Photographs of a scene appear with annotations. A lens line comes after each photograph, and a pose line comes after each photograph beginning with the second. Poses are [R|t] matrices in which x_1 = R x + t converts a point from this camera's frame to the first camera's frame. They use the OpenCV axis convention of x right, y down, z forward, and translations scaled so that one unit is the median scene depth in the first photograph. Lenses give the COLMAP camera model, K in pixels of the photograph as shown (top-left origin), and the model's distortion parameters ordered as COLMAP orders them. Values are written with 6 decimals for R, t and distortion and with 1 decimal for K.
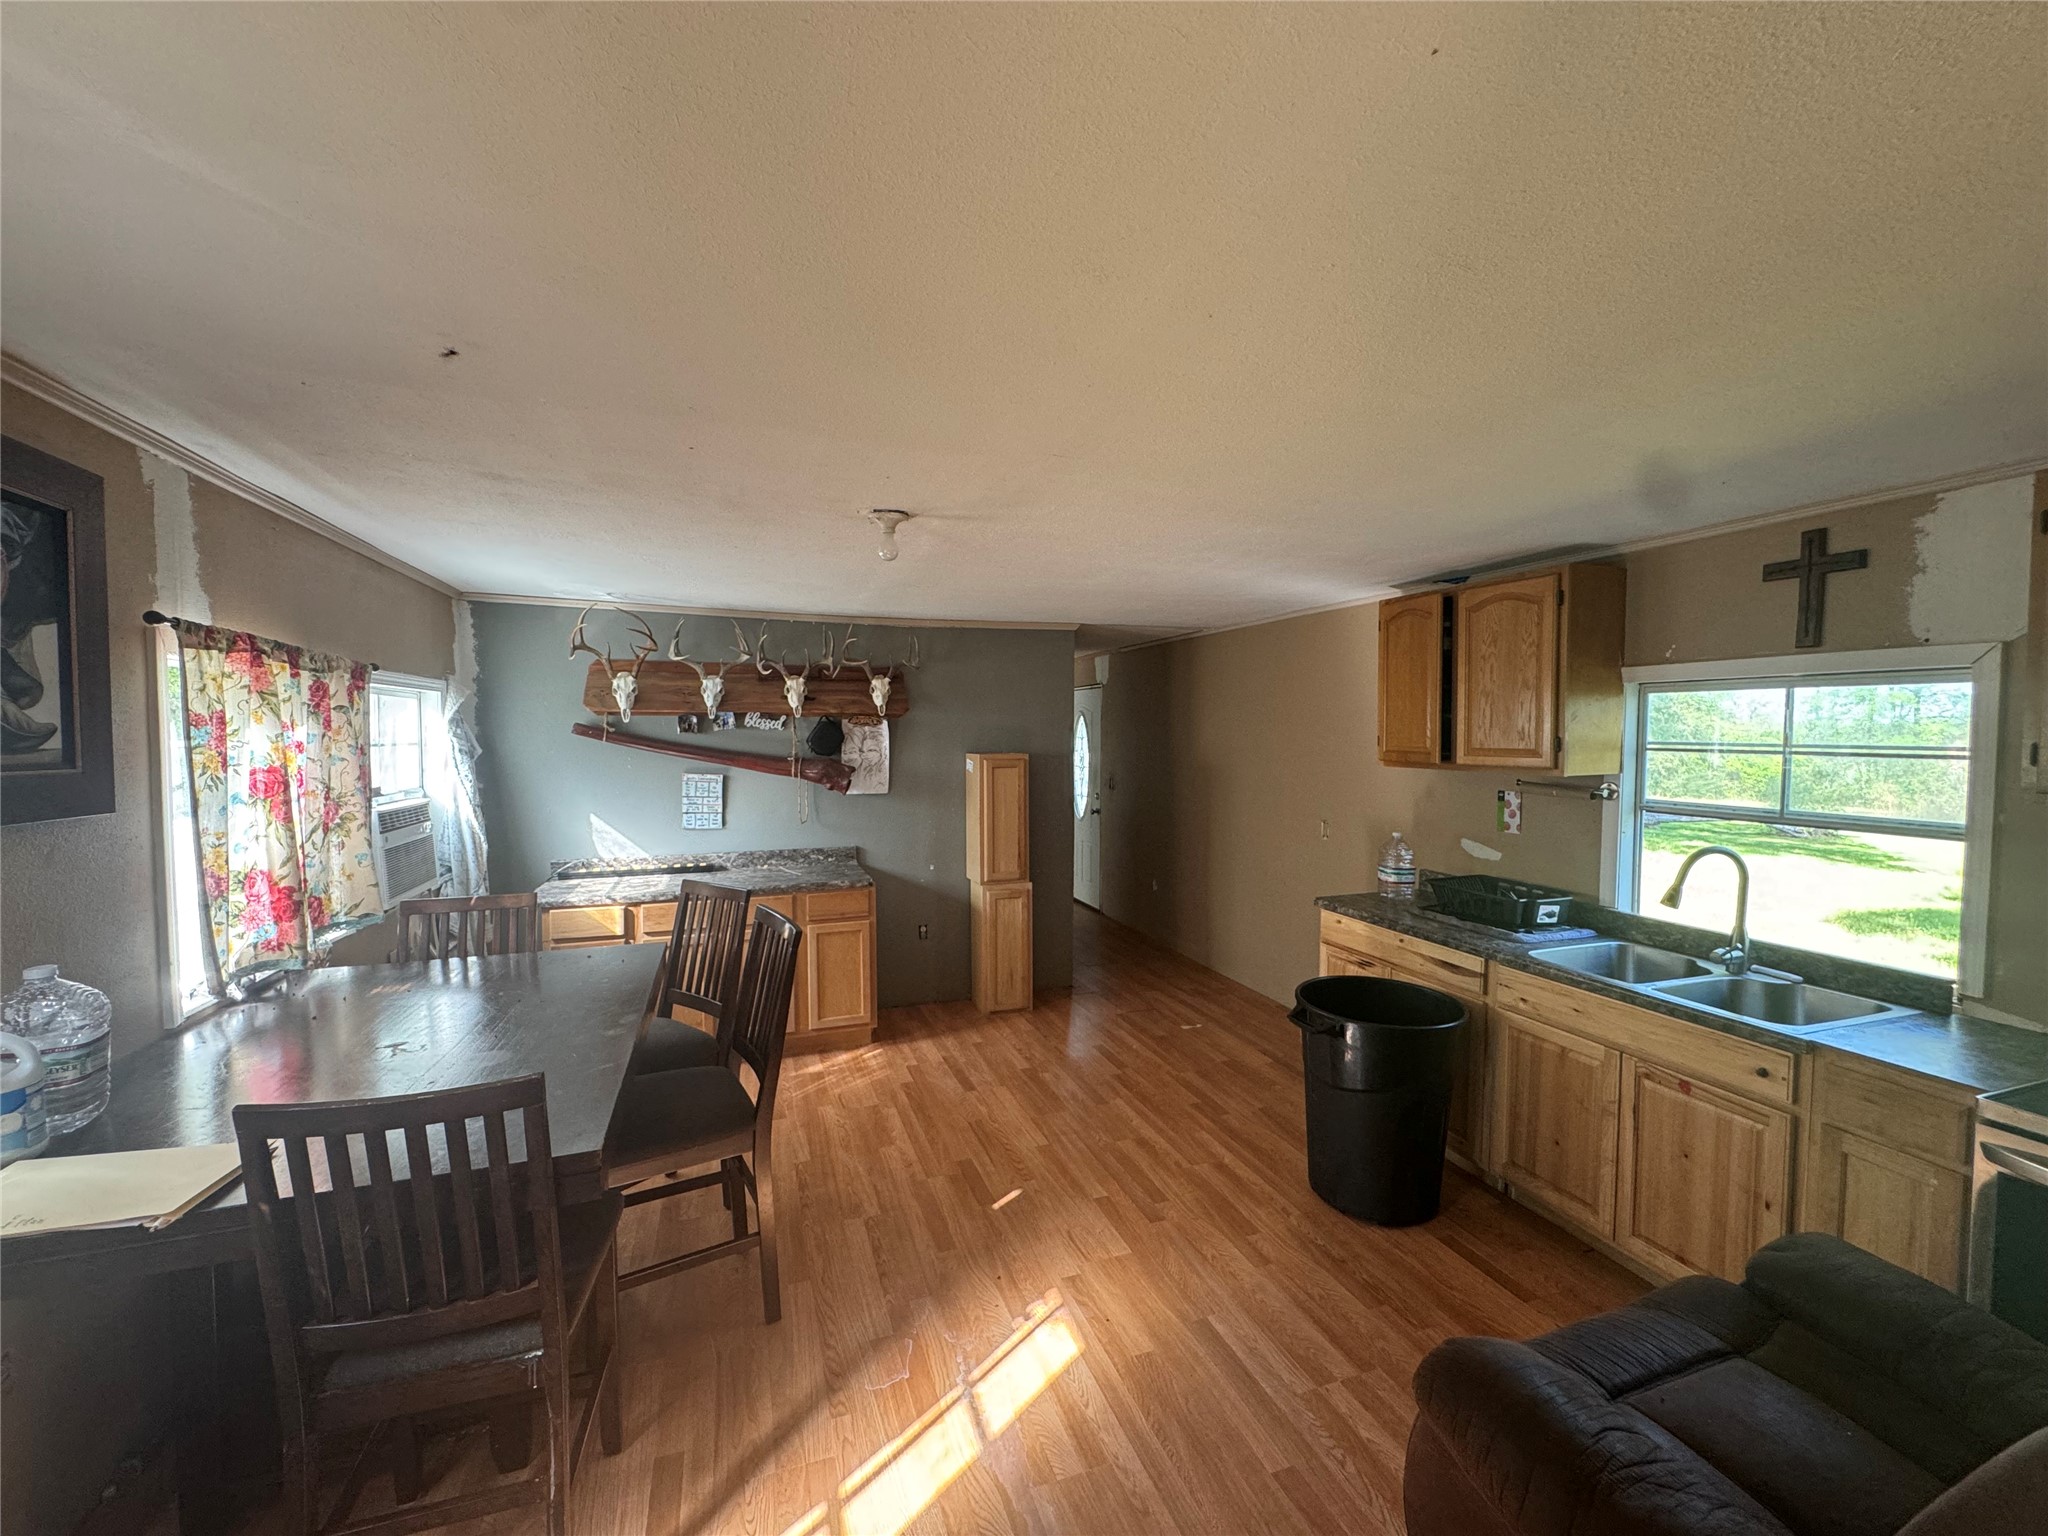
lens RADIAL K [[821.6, 0, 1030.7], [0, 821.6, 767.5], [0, 0, 1]] dist [0.002486, 0.000219]
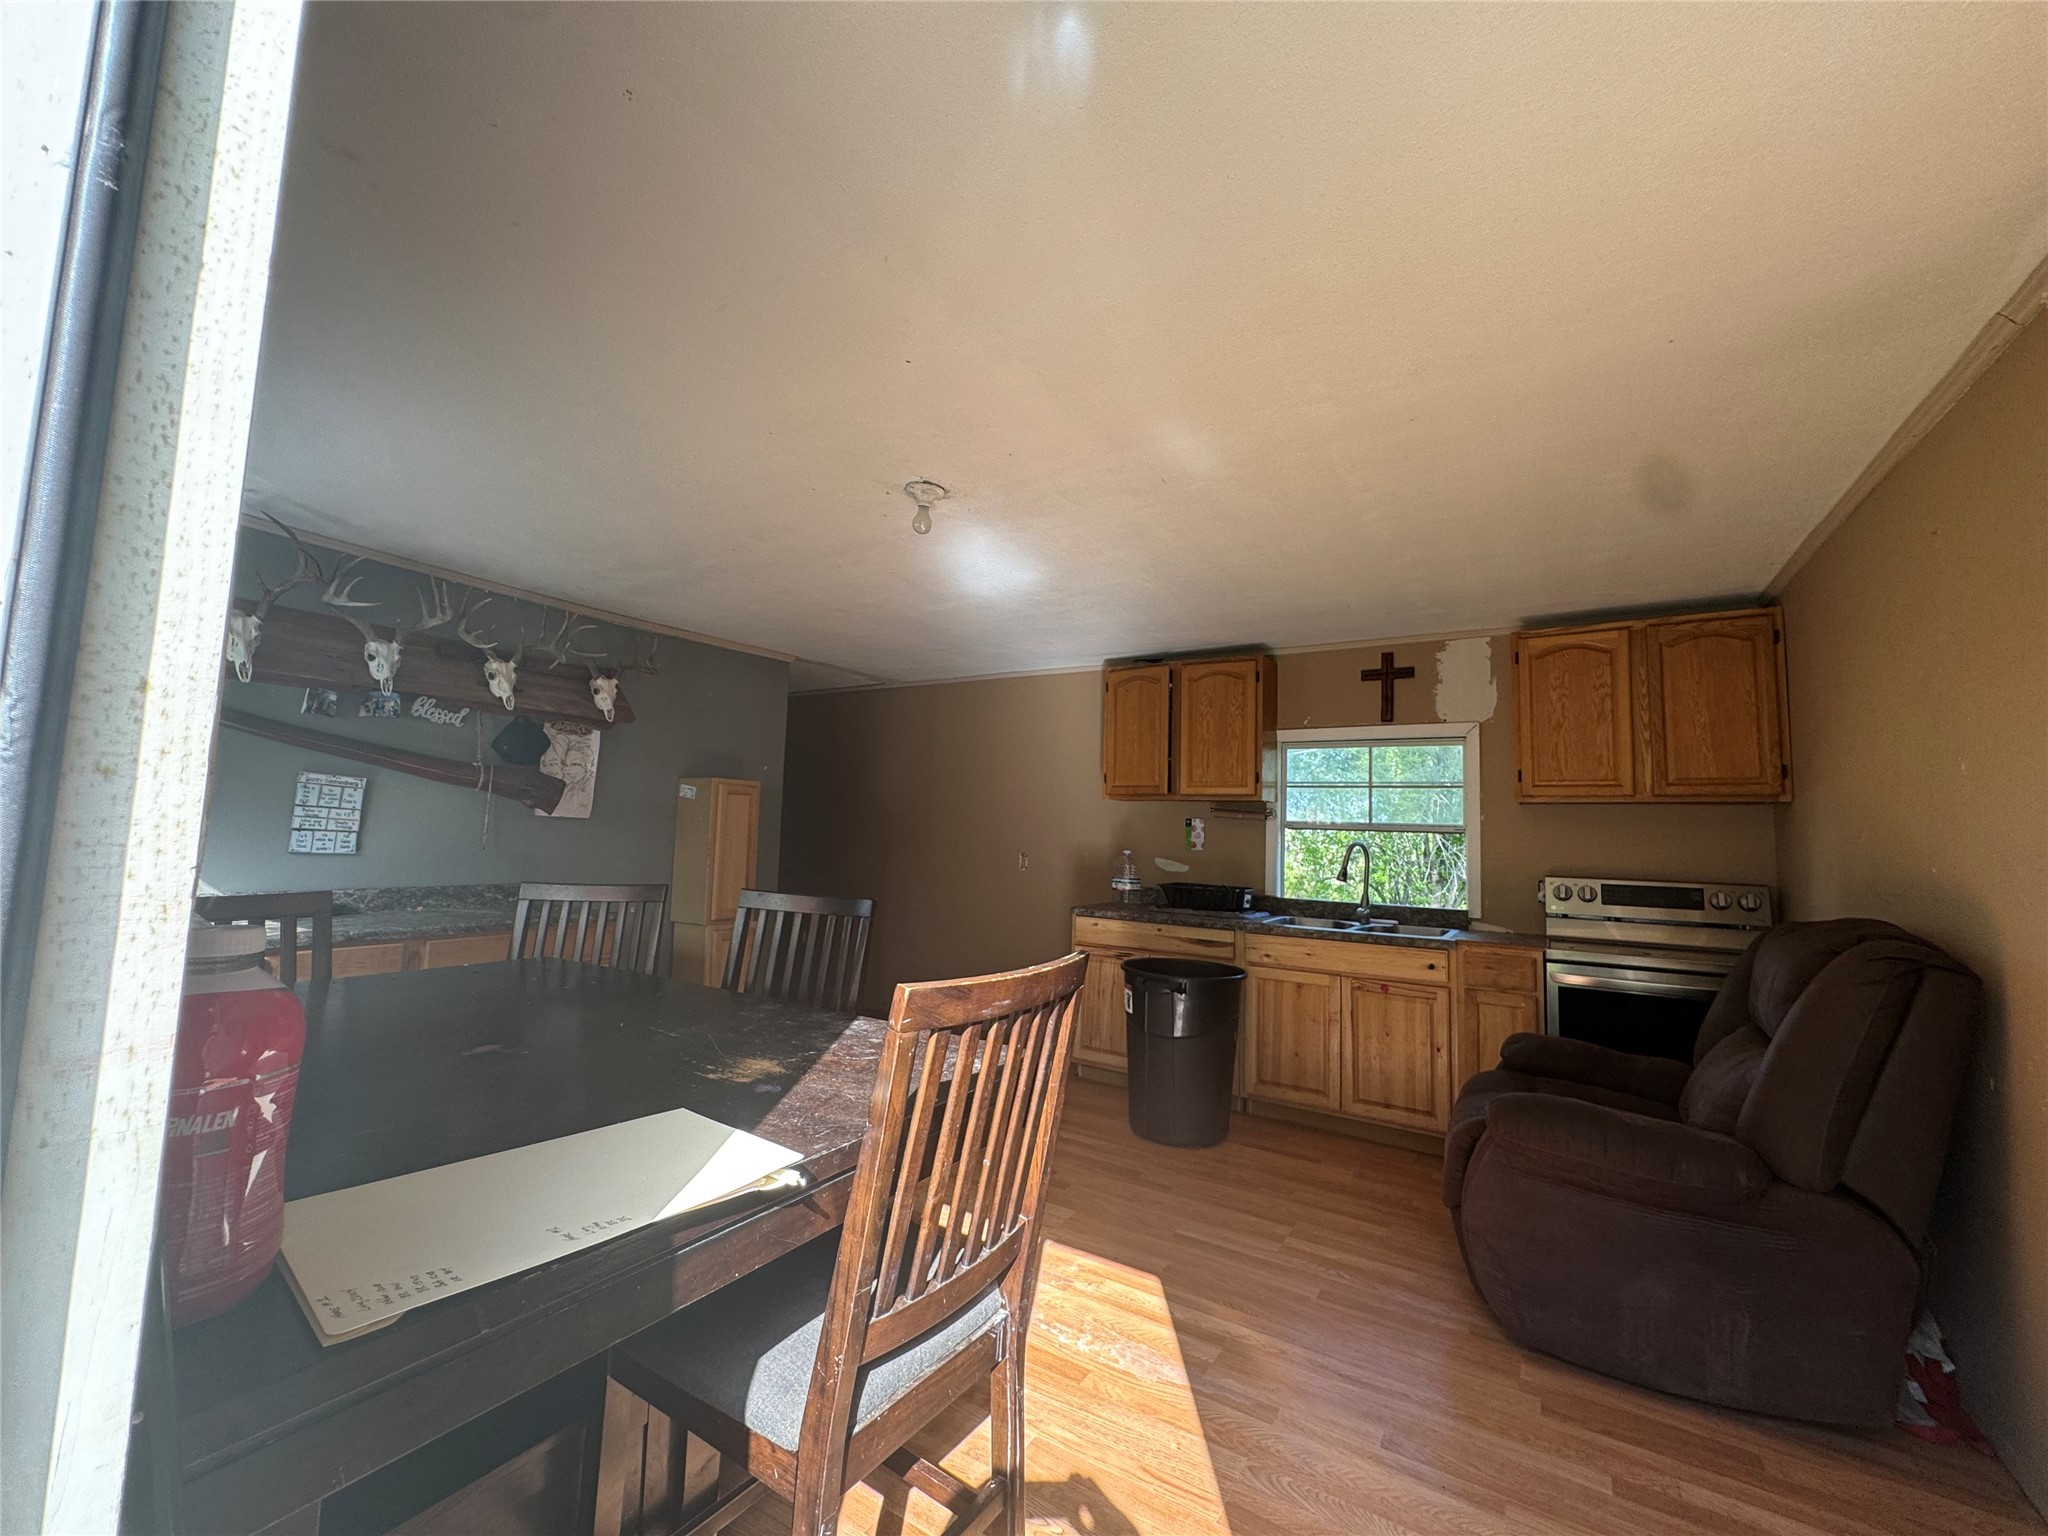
lens RADIAL K [[821.6, 0, 1031.7], [0, 821.6, 765.1], [0, 0, 1]] dist [0.002486, 0.000219]
pose [[0.789625, 0.075707, 0.608901, -0.517230], [-0.004494, 0.993046, -0.117642, 0.115157], [-0.613573, 0.090157, 0.784474, 0.117274]]
